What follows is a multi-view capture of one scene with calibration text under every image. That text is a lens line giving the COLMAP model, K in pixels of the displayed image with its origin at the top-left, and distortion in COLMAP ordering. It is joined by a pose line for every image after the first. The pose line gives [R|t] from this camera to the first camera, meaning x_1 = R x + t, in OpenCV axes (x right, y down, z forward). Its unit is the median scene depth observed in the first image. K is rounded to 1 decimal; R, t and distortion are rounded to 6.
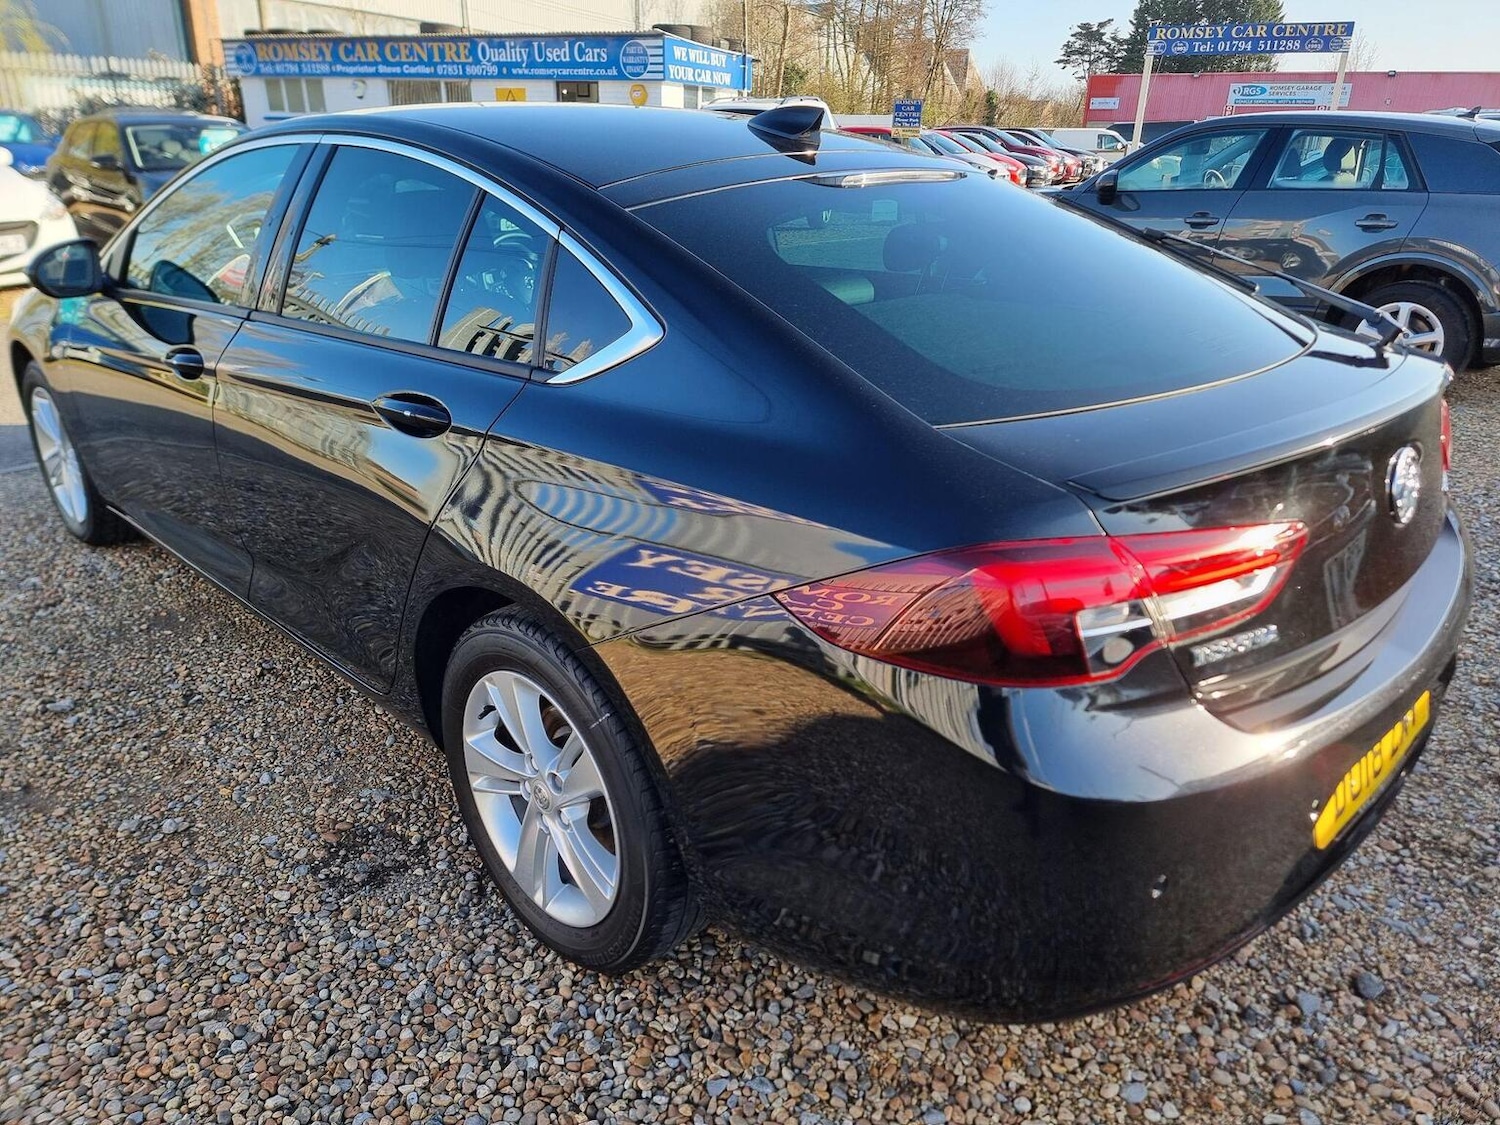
lens RADIAL K [[1062.9, 0, 746.0], [0, 1062.9, 578.2], [0, 0, 1]] dist [0.090753, -0.076488]
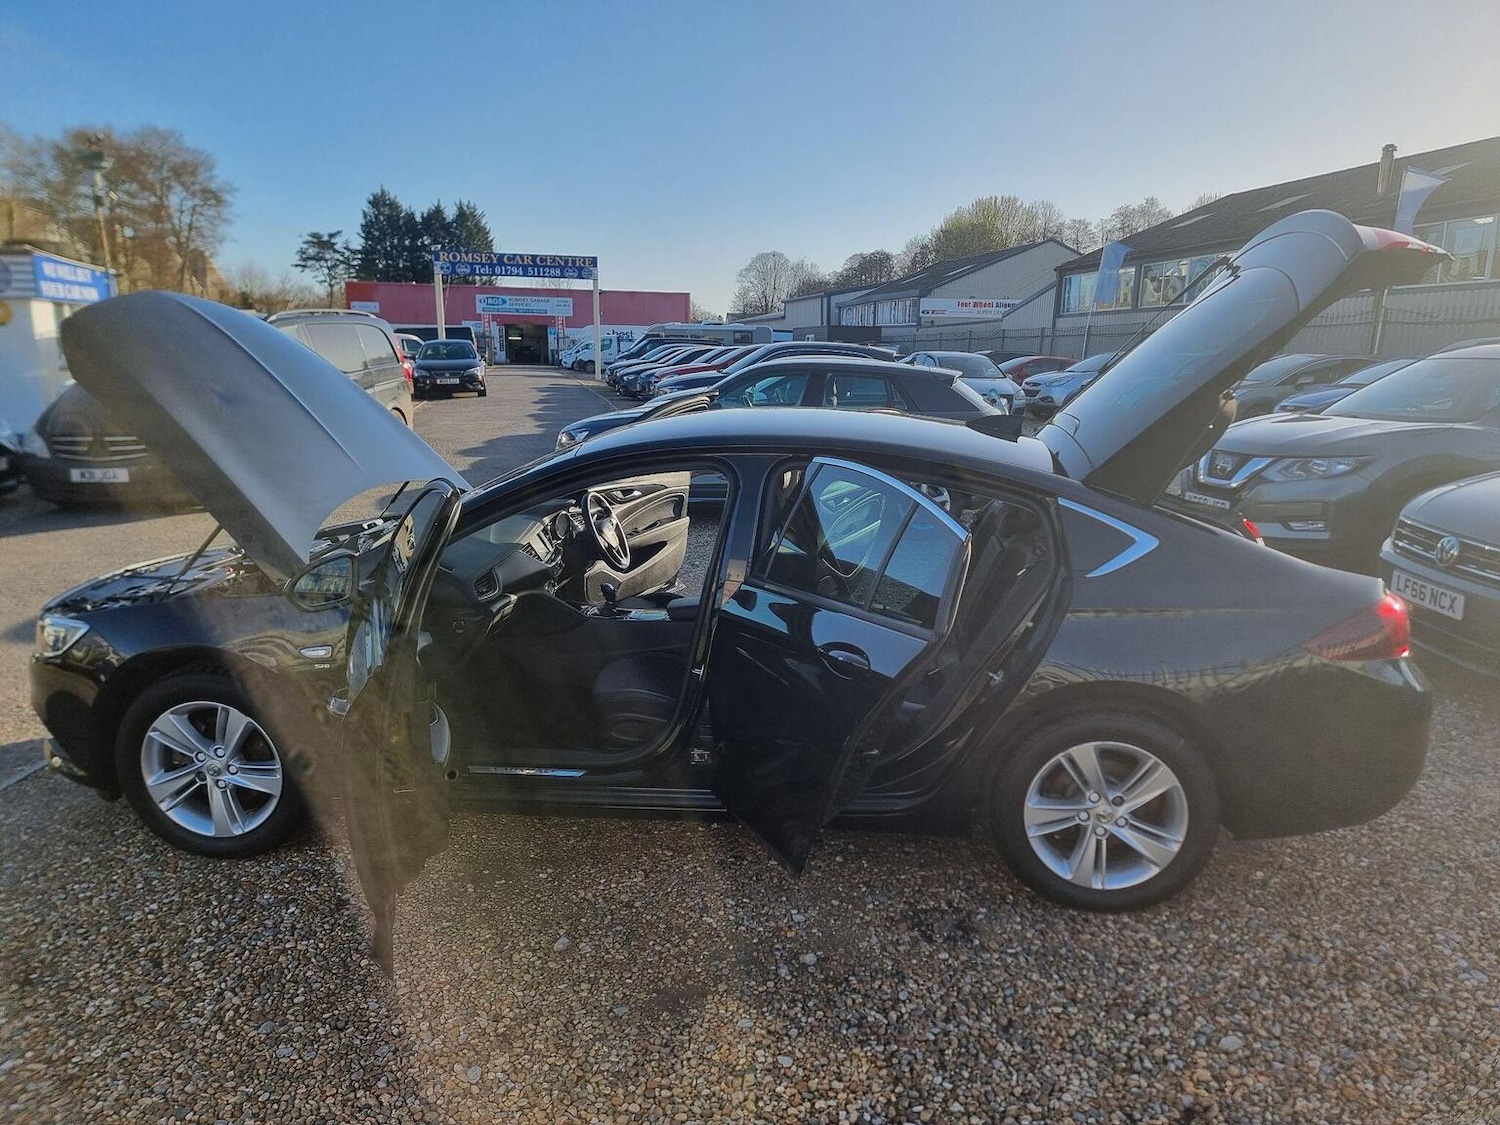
lens RADIAL K [[1062.9, 0, 766.3], [0, 1062.9, 556.6], [0, 0, 1]] dist [0.090753, -0.076488]
pose [[0.787403, -0.130662, 0.602432, -1.387690], [0.237887, 0.965984, -0.101415, -0.130075], [-0.568689, 0.223165, 0.791701, -0.126881]]
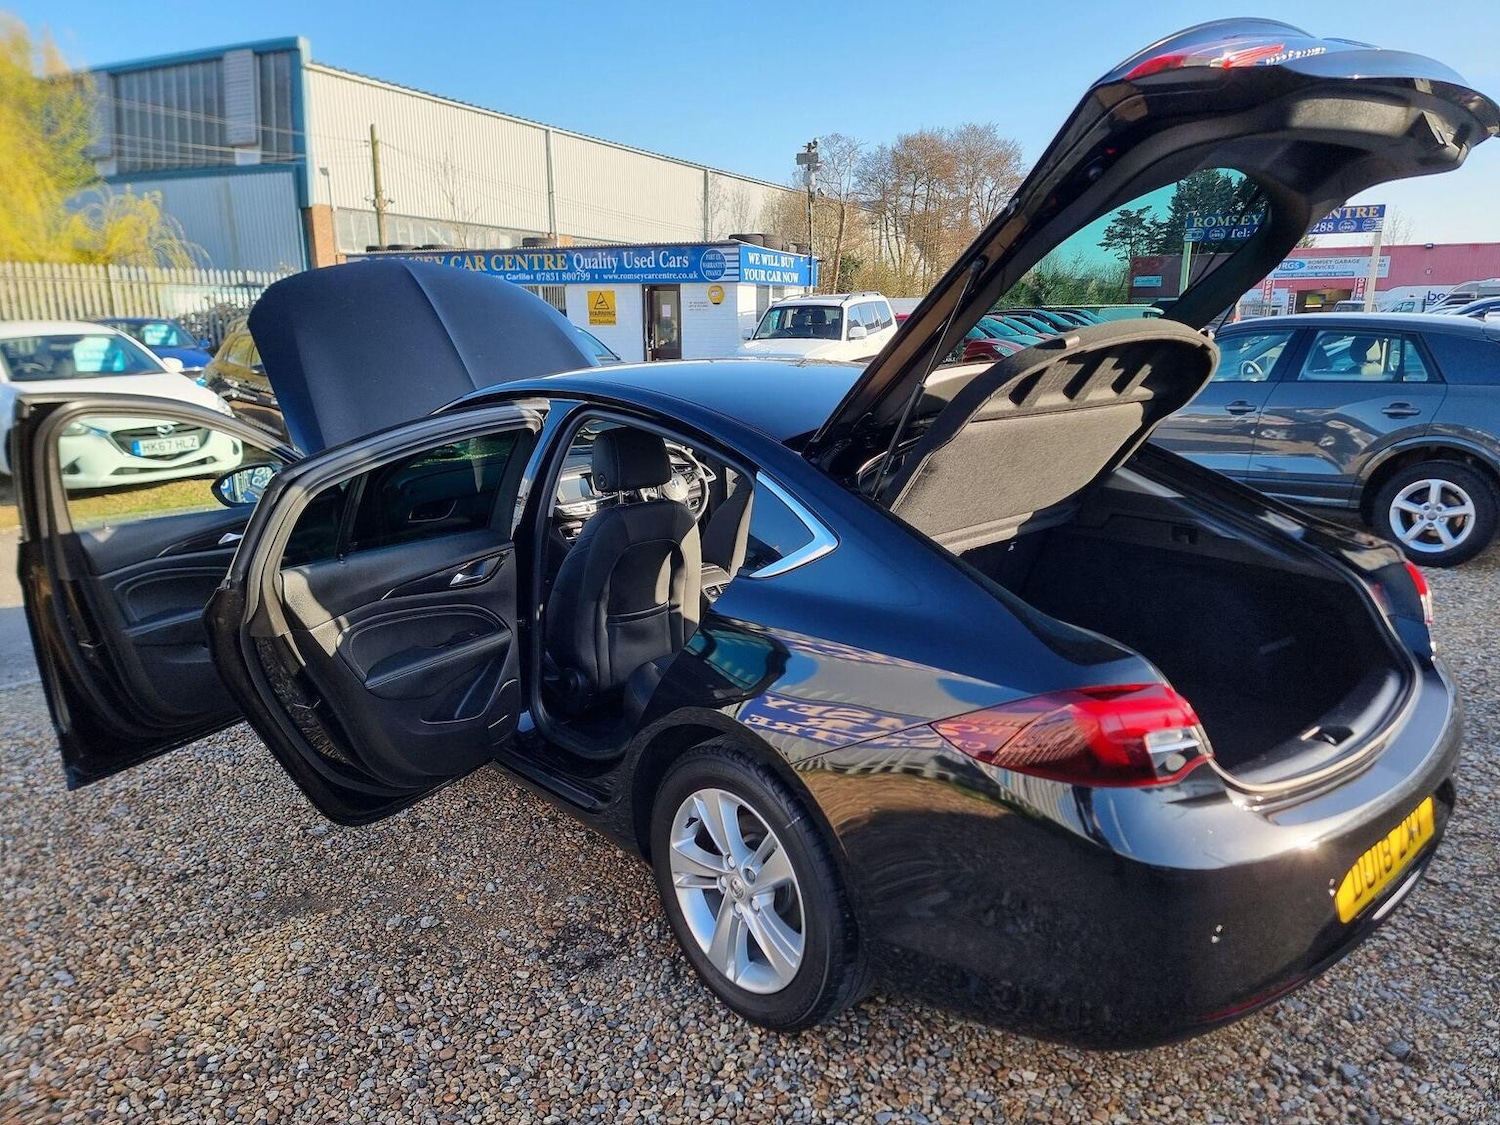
lens RADIAL K [[1062.9, 0, 759.5], [0, 1062.9, 575.9], [0, 0, 1]] dist [0.090753, -0.076488]
pose [[0.999038, -0.008929, -0.042924, -0.090175], [0.002365, 0.988591, -0.150604, 0.021171], [0.043779, 0.150357, 0.987662, -0.299083]]
